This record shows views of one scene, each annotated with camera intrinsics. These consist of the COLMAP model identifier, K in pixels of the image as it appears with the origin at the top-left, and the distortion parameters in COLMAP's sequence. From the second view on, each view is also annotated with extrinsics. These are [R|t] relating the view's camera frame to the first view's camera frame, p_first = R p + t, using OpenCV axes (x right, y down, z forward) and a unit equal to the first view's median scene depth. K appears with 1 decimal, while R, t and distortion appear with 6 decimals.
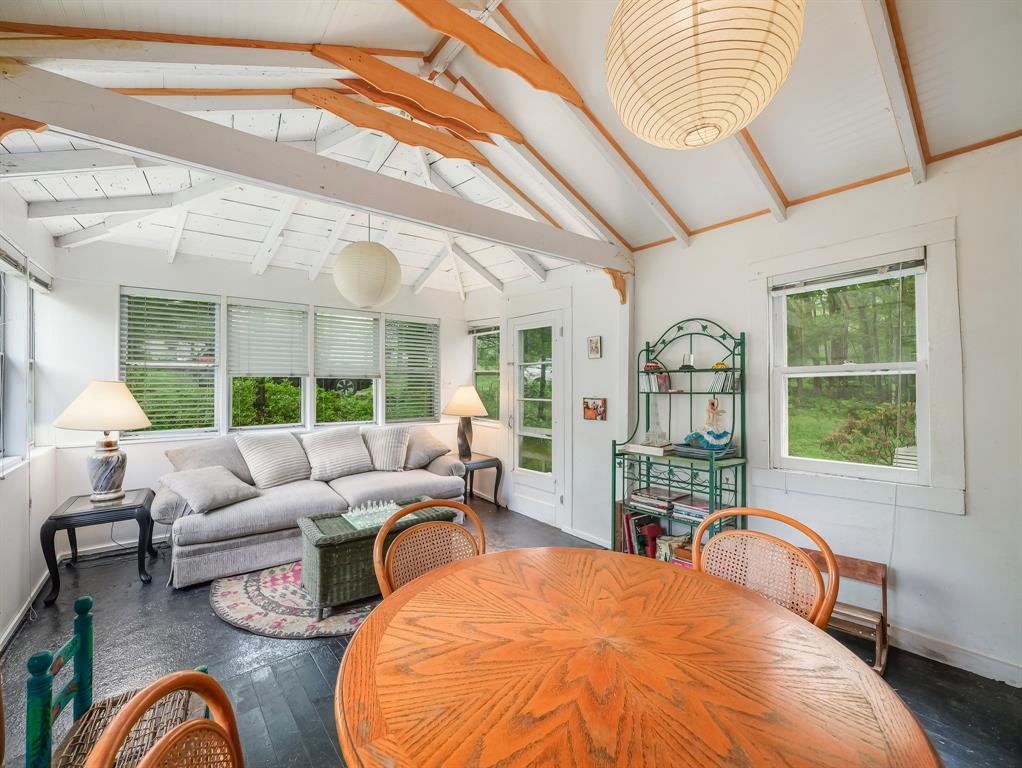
lens RADIAL K [[433.8, 0, 504.9], [0, 433.8, 383.9], [0, 0, 1]] dist [-0.005550, -0.002085]
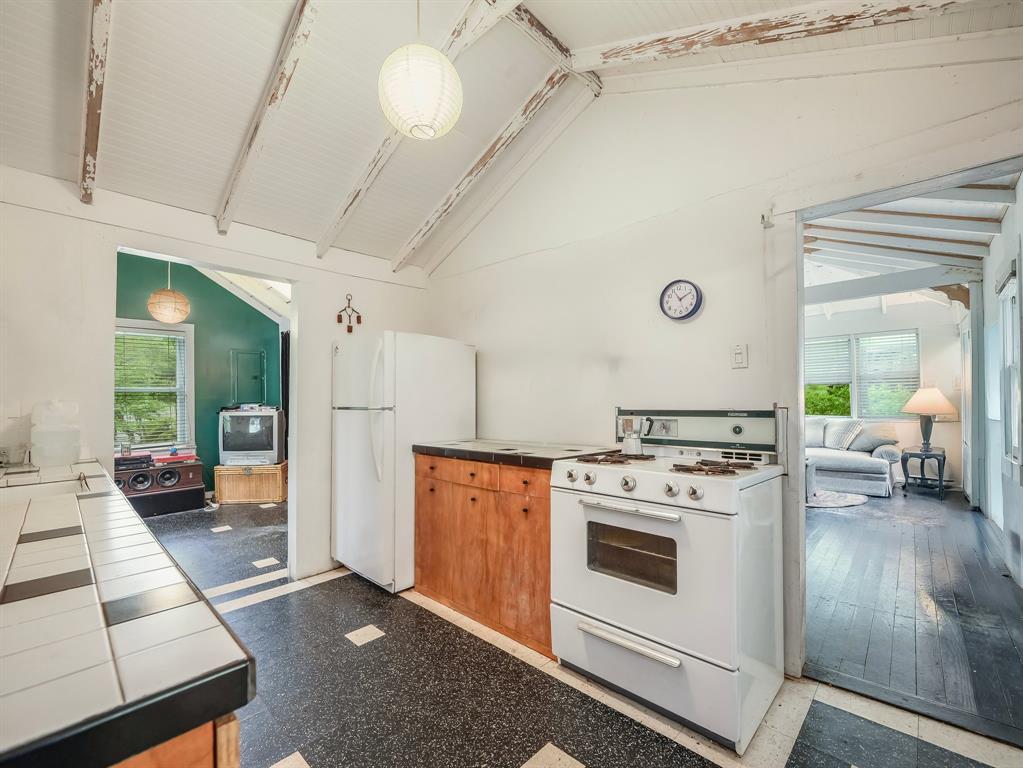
lens RADIAL K [[434.3, 0, 500.0], [0, 434.3, 394.3], [0, 0, 1]] dist [-0.005550, -0.002085]
pose [[0.129914, -0.013473, -0.991434, 0.989057], [0.012600, 0.999849, -0.011936, 0.023095], [0.991445, -0.010941, 0.130065, -0.273685]]
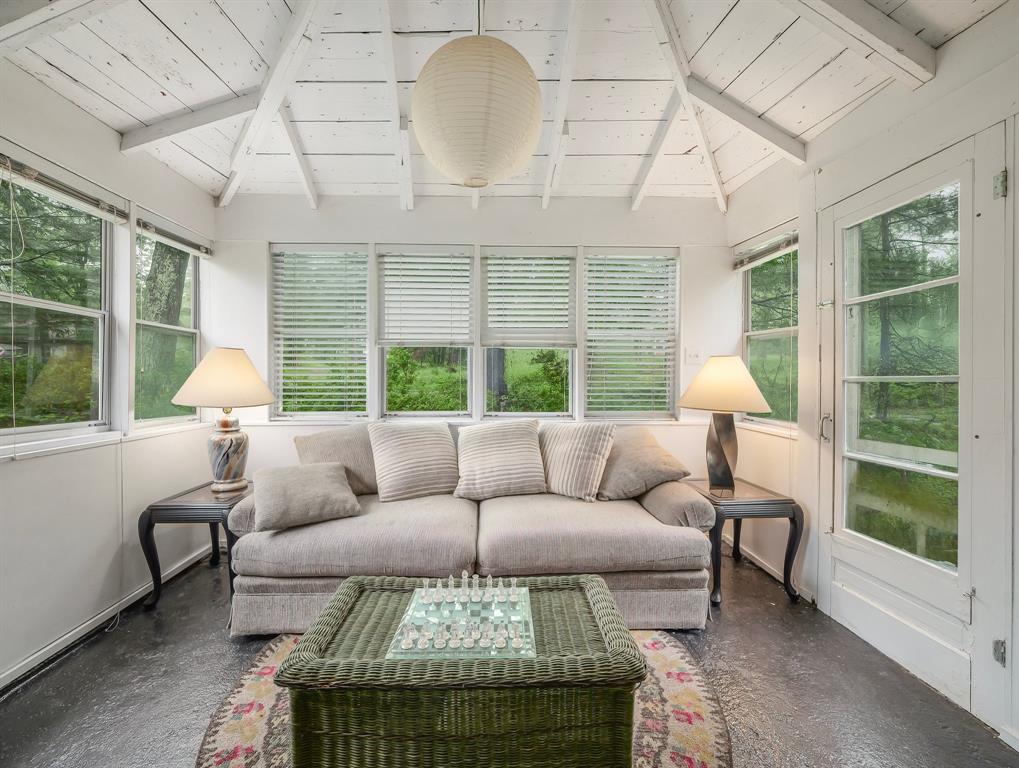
lens RADIAL K [[432.6, 0, 505.7], [0, 432.6, 382.8], [0, 0, 1]] dist [-0.005550, -0.002085]
pose [[0.815570, 0.002719, -0.578652, 0.000410], [-0.001958, 0.999996, 0.001940, 0.041823], [0.578655, -0.000449, 0.815572, 0.457130]]
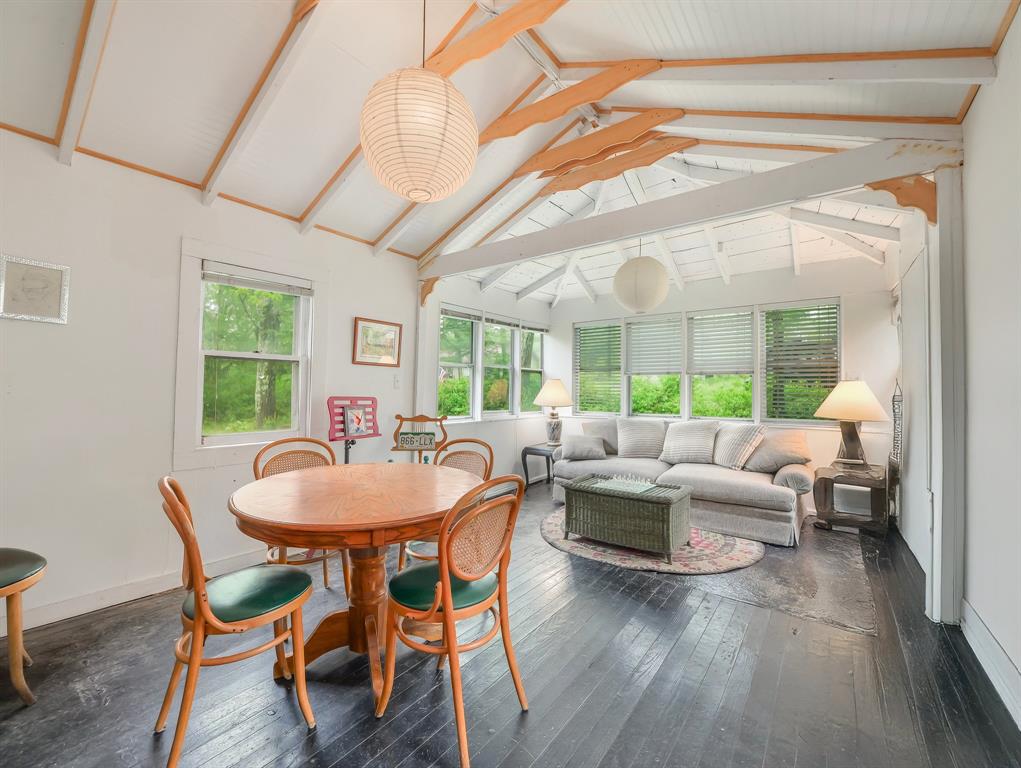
lens RADIAL K [[433.4, 0, 504.1], [0, 433.4, 384.3], [0, 0, 1]] dist [-0.005550, -0.002085]
pose [[0.242988, -0.010589, -0.969972, 0.557192], [-0.009107, 0.999871, -0.013196, 0.029167], [0.969987, 0.012040, 0.242860, 0.263835]]
